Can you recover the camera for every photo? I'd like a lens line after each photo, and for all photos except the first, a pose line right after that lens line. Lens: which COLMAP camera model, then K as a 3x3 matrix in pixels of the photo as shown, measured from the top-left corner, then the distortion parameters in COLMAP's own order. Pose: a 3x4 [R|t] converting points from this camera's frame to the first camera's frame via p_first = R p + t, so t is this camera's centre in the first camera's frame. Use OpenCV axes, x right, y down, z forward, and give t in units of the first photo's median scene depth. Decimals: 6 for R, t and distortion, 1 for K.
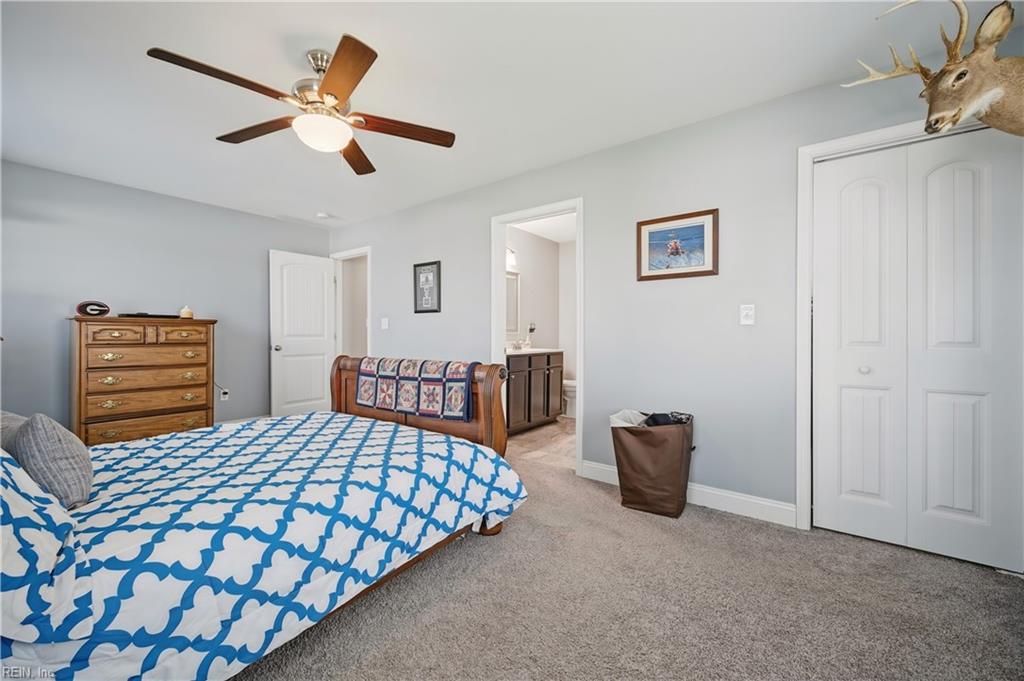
lens RADIAL K [[408.8, 0, 503.0], [0, 408.8, 339.7], [0, 0, 1]] dist [-0.006974, 0.000092]
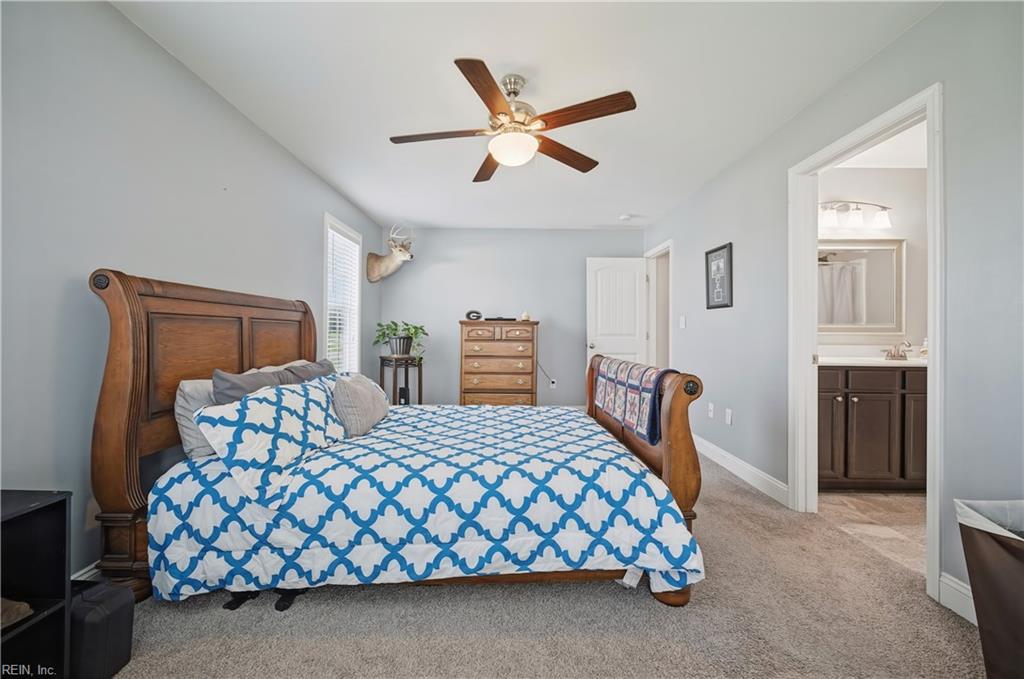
lens RADIAL K [[408.8, 0, 508.0], [0, 408.8, 332.4], [0, 0, 1]] dist [-0.006974, 0.000092]
pose [[0.602307, 0.003022, -0.798259, 0.328201], [-0.016994, 0.999815, -0.009038, -0.003706], [0.798083, 0.019009, 0.602247, 0.261779]]
